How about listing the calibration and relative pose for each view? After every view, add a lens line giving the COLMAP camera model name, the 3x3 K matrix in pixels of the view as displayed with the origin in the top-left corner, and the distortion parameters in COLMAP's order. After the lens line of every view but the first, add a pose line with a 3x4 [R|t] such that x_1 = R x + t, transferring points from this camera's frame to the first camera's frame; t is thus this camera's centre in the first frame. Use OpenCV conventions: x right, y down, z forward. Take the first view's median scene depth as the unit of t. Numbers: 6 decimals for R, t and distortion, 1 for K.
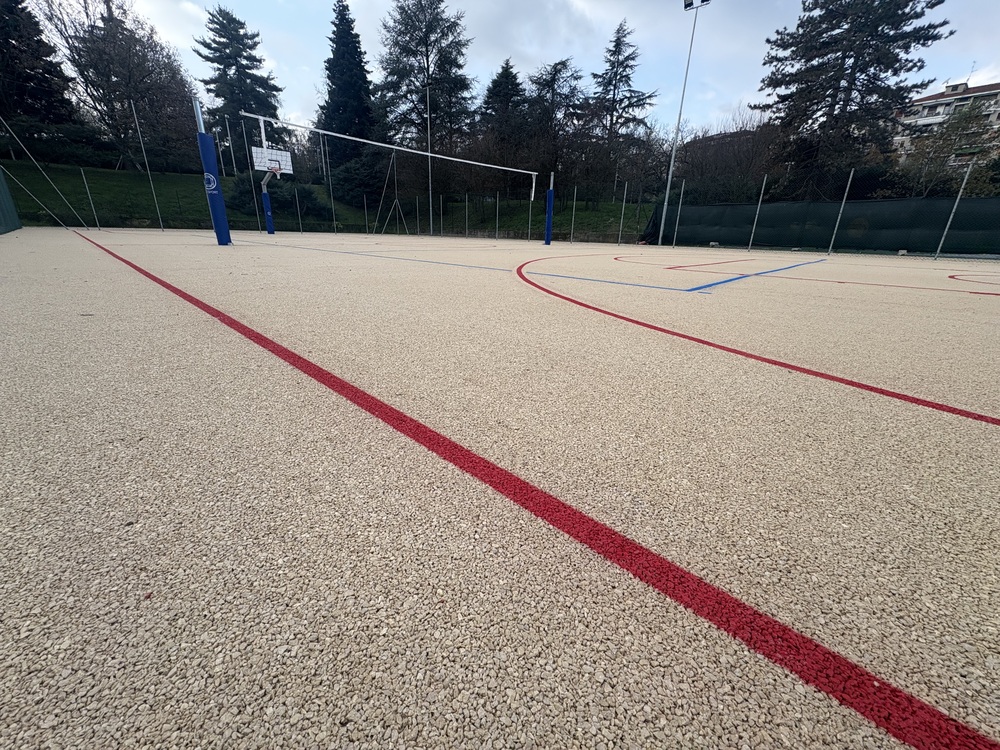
lens RADIAL K [[395.7, 0, 498.7], [0, 395.7, 374.8], [0, 0, 1]] dist [-0.000297, -0.000054]
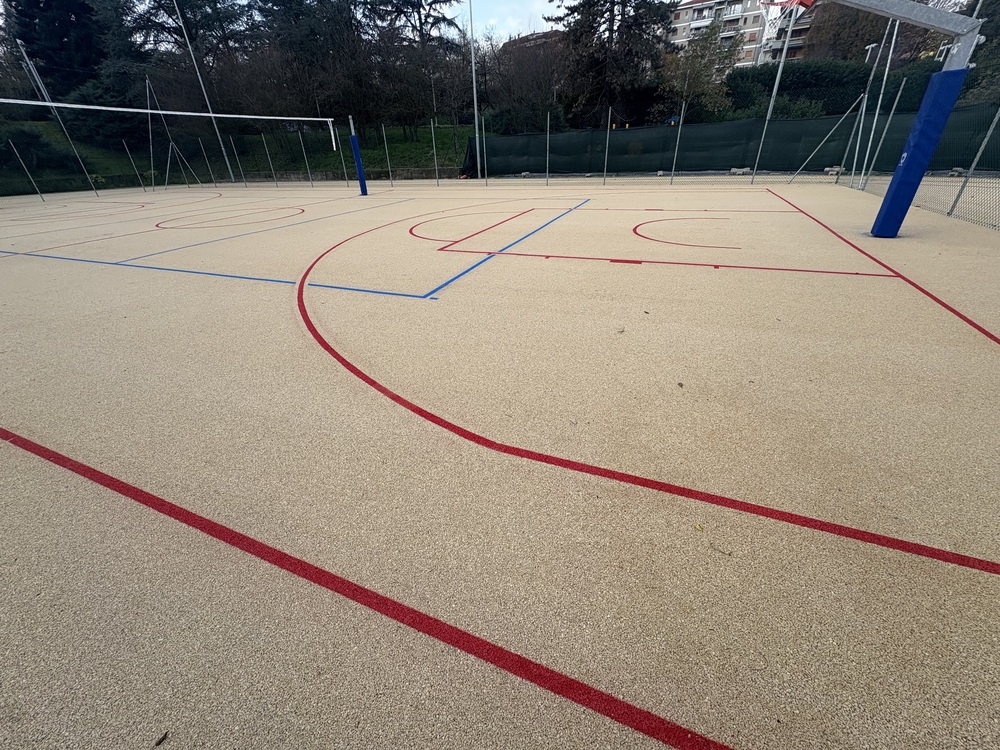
lens RADIAL K [[395.7, 0, 498.7], [0, 395.7, 374.8], [0, 0, 1]] dist [-0.000297, -0.000054]
pose [[0.931685, -0.232131, 0.279425, 0.017797], [0.180323, 0.963270, 0.198984, -0.011643], [-0.315352, -0.135004, 0.939323, -0.026060]]
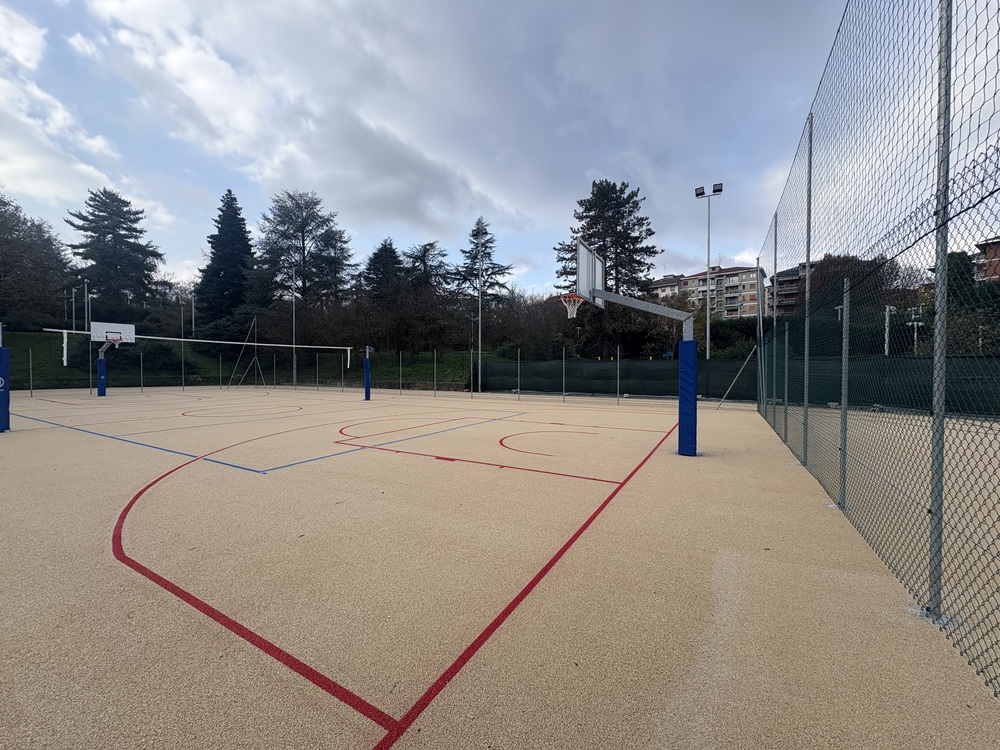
lens RADIAL K [[395.7, 0, 498.7], [0, 395.7, 374.8], [0, 0, 1]] dist [-0.000297, -0.000054]
pose [[0.971499, -0.029514, 0.235197, 0.073340], [0.102995, 0.946219, -0.306694, 0.002380], [-0.213496, 0.322177, 0.922291, -0.069118]]
